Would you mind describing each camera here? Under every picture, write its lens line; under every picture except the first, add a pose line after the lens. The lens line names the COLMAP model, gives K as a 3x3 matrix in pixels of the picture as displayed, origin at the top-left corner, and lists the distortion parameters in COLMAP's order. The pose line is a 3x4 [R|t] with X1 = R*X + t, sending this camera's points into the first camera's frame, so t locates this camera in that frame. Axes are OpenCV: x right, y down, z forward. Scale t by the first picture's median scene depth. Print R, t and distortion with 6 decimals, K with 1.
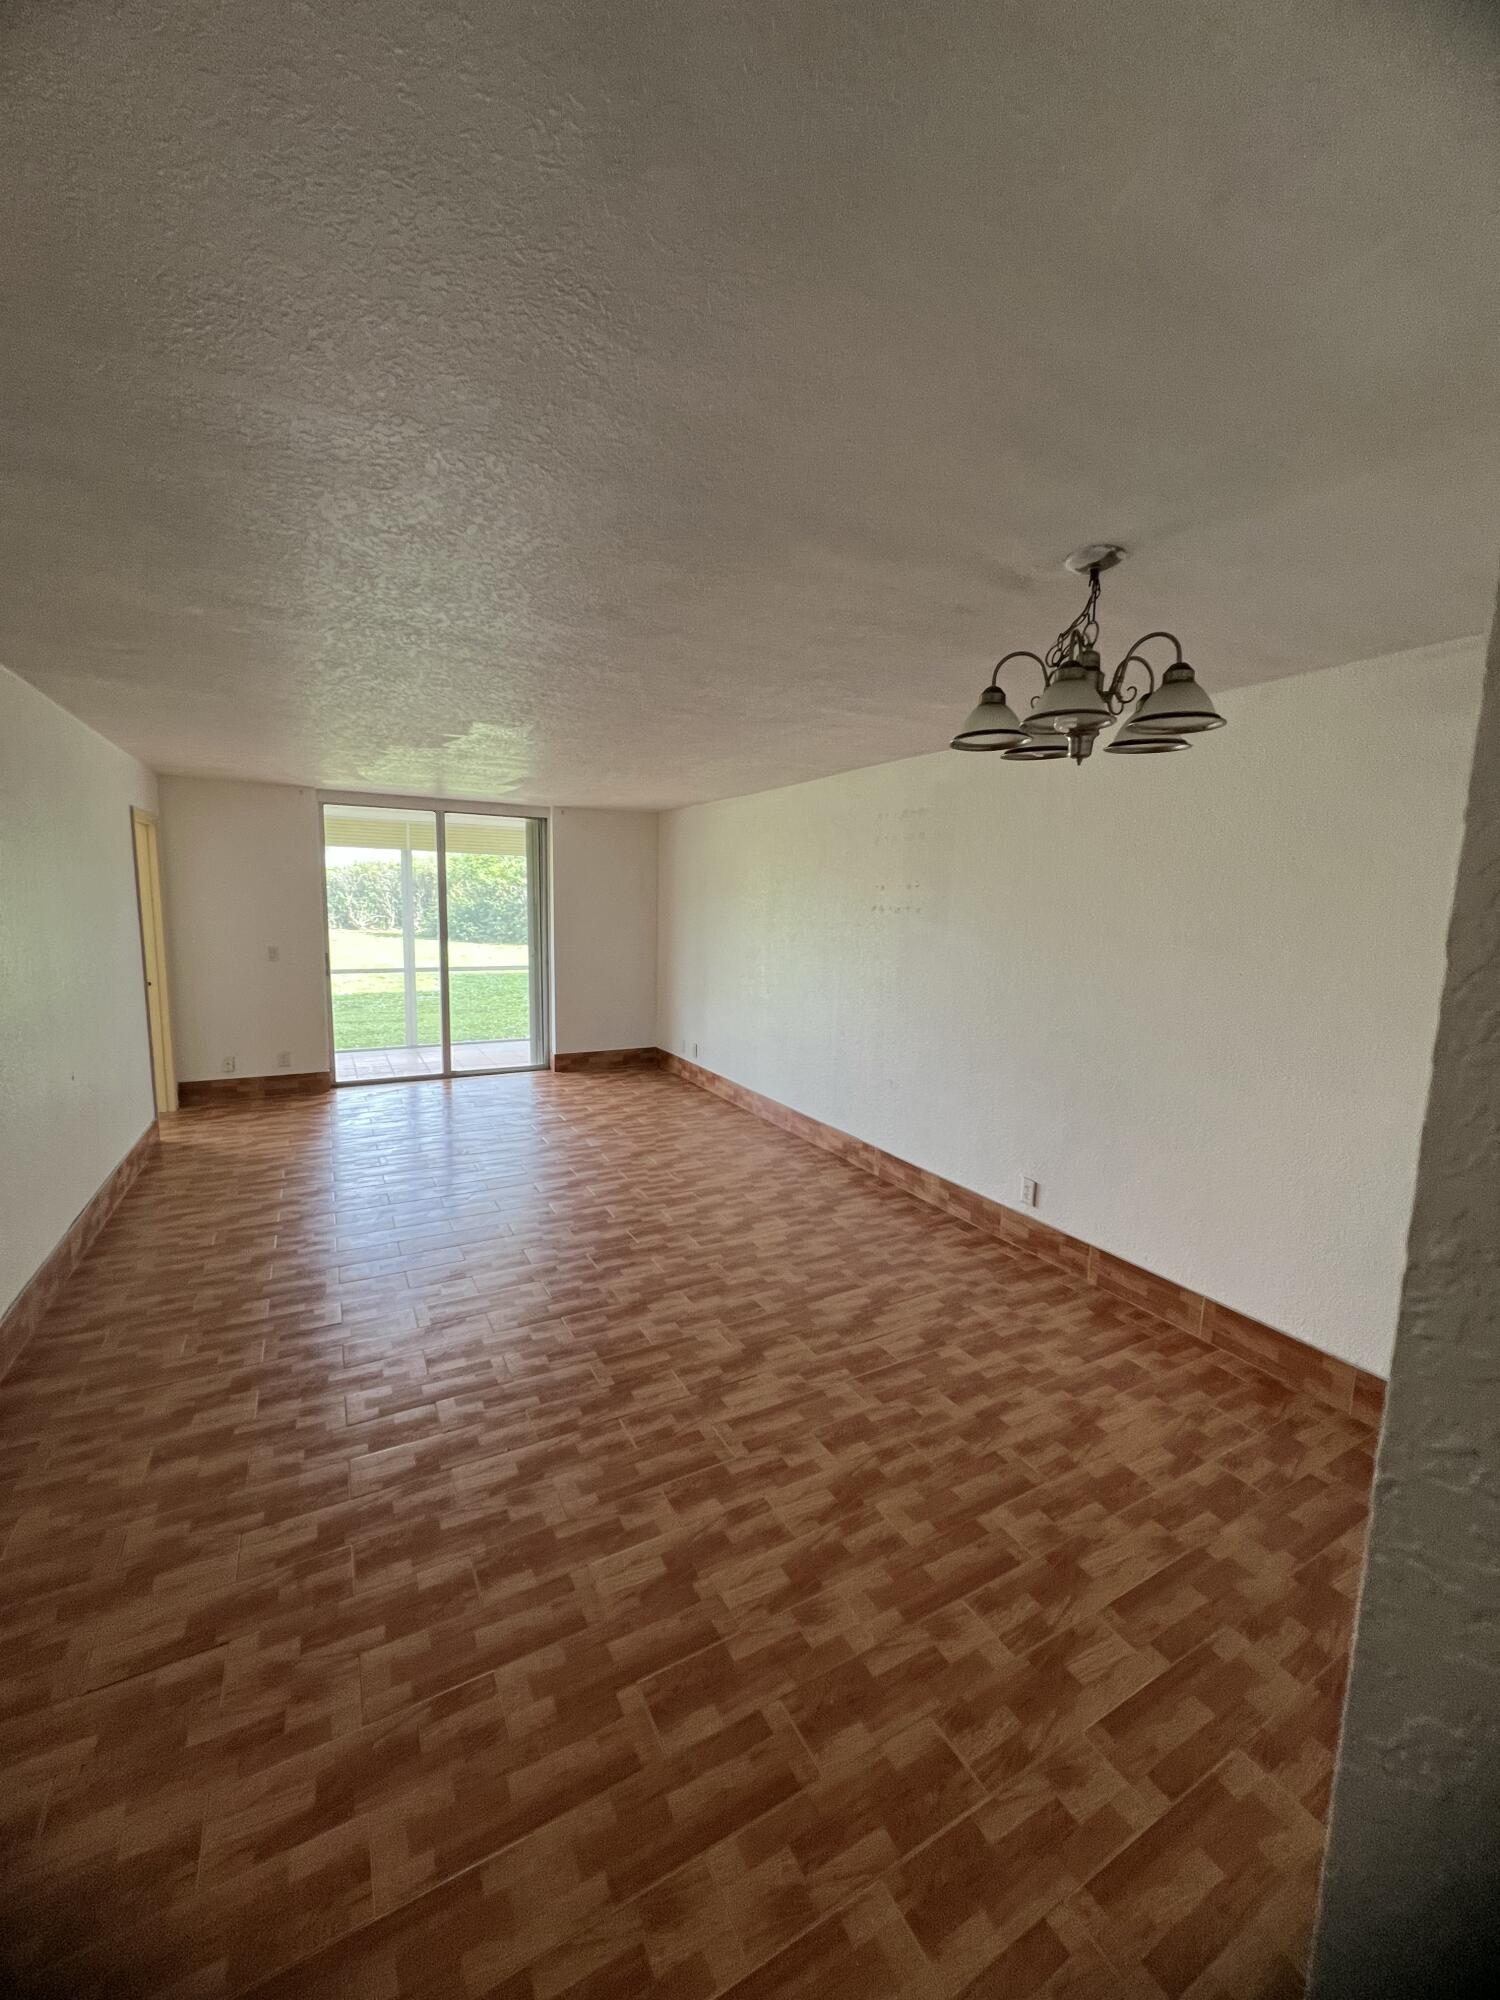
lens RADIAL K [[775.7, 0, 752.3], [0, 775.7, 998.3], [0, 0, 1]] dist [0.001461, 0.000130]
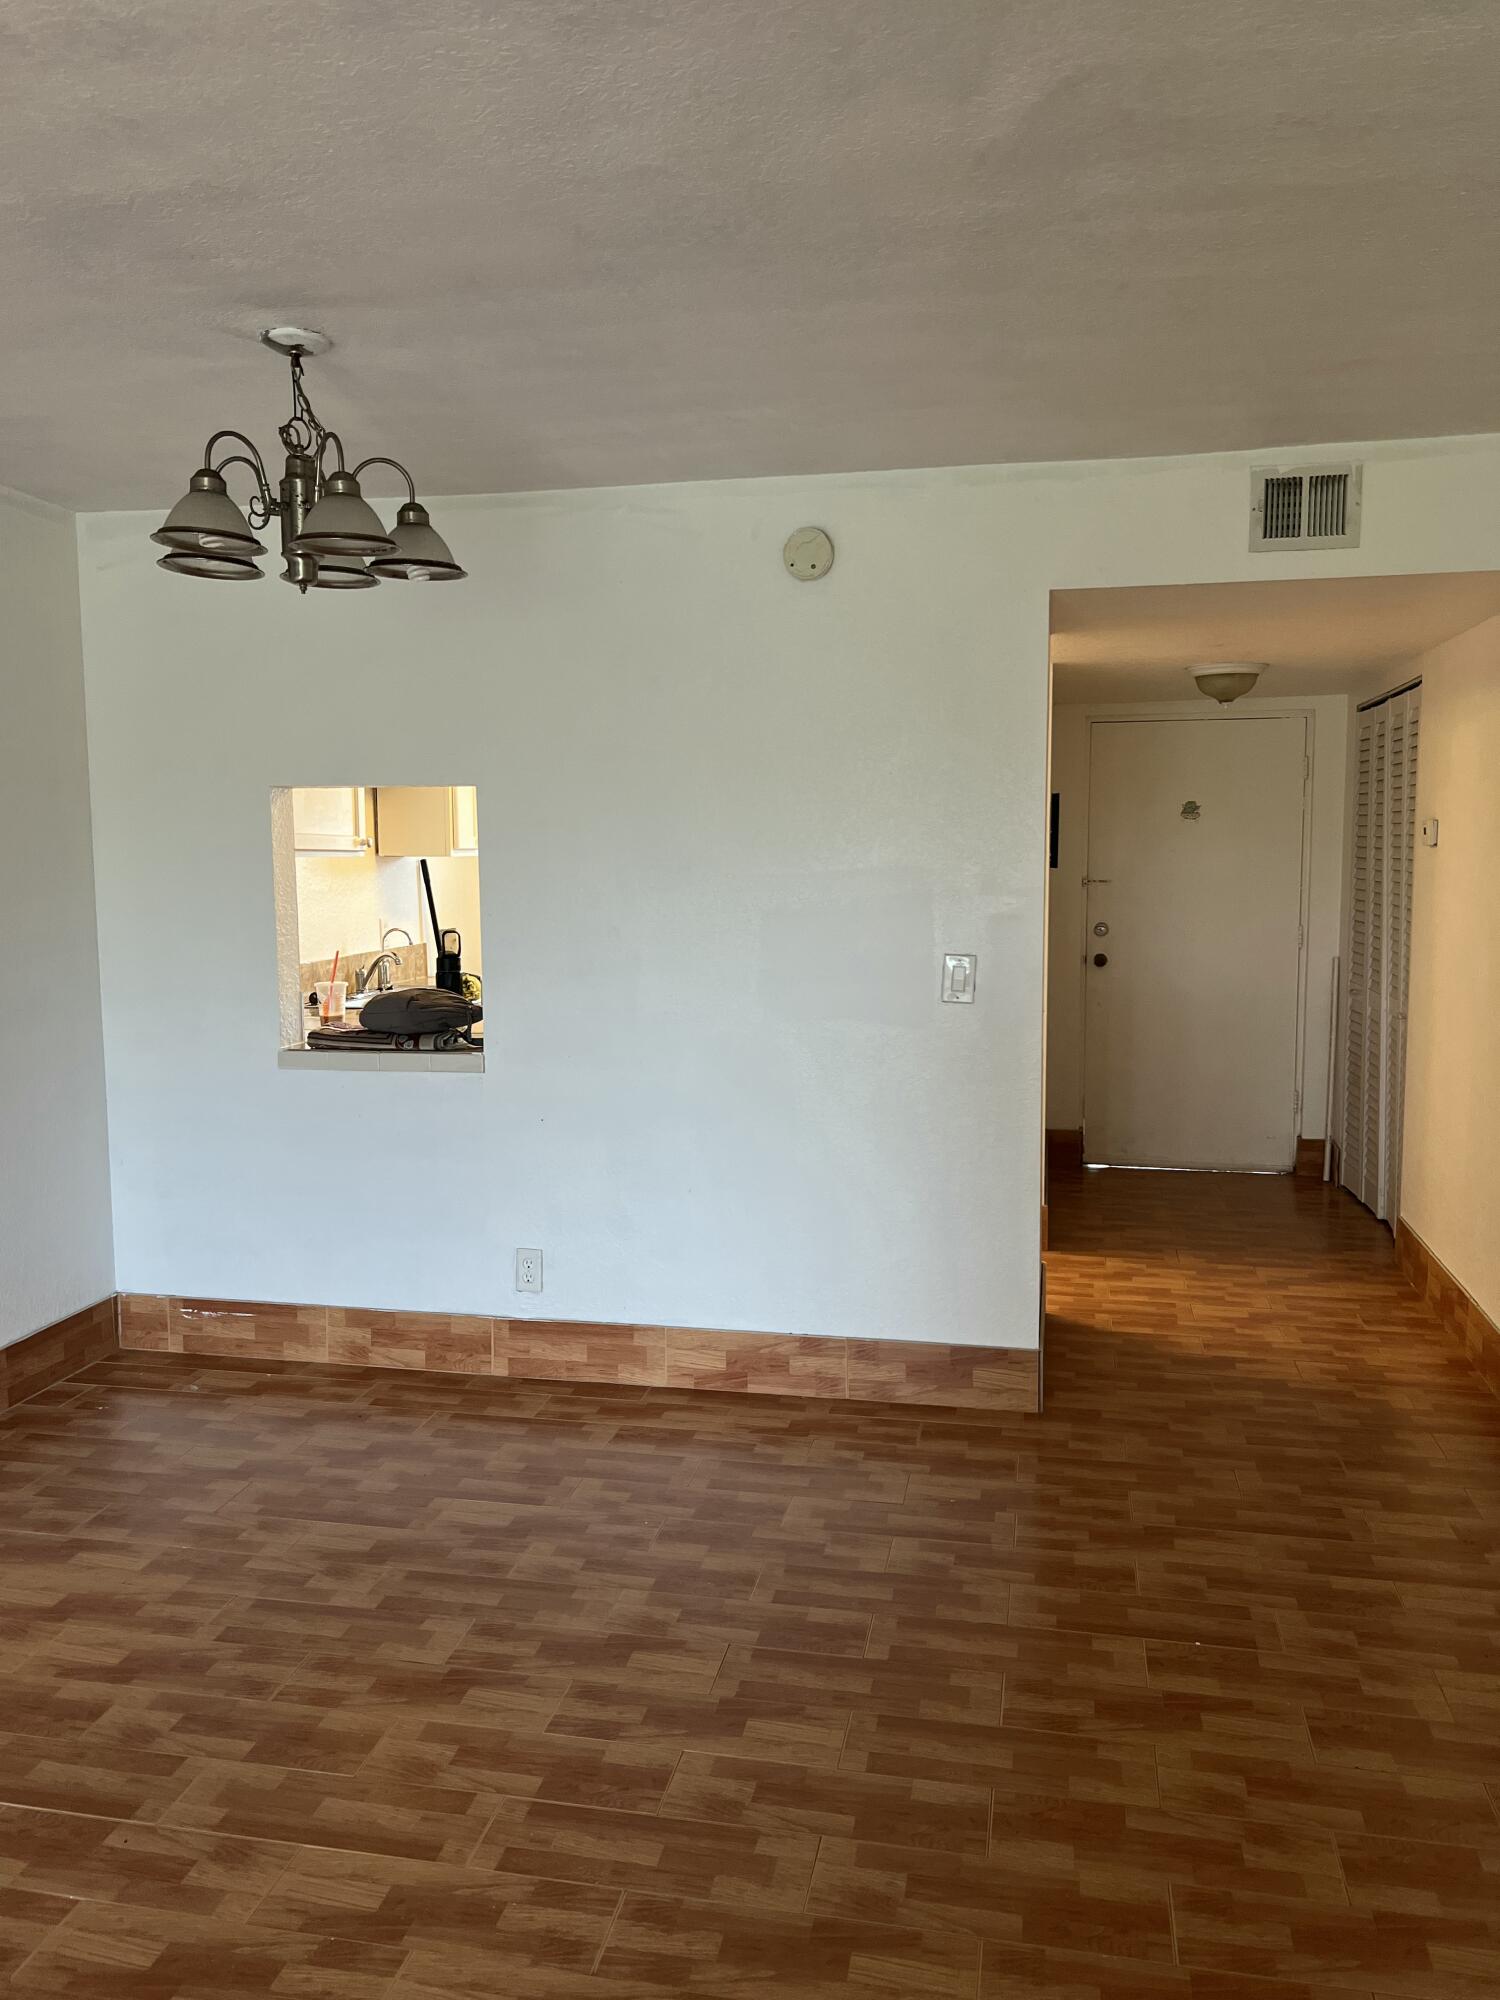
lens RADIAL K [[1521.9, 0, 752.8], [0, 1521.9, 1000.4], [0, 0, 1]] dist [0.042881, -0.055551]
pose [[-0.758402, -0.086518, 0.646020, -0.863031], [0.068575, 0.975058, 0.211090, -0.162808], [-0.648170, 0.204392, -0.733553, 1.715198]]
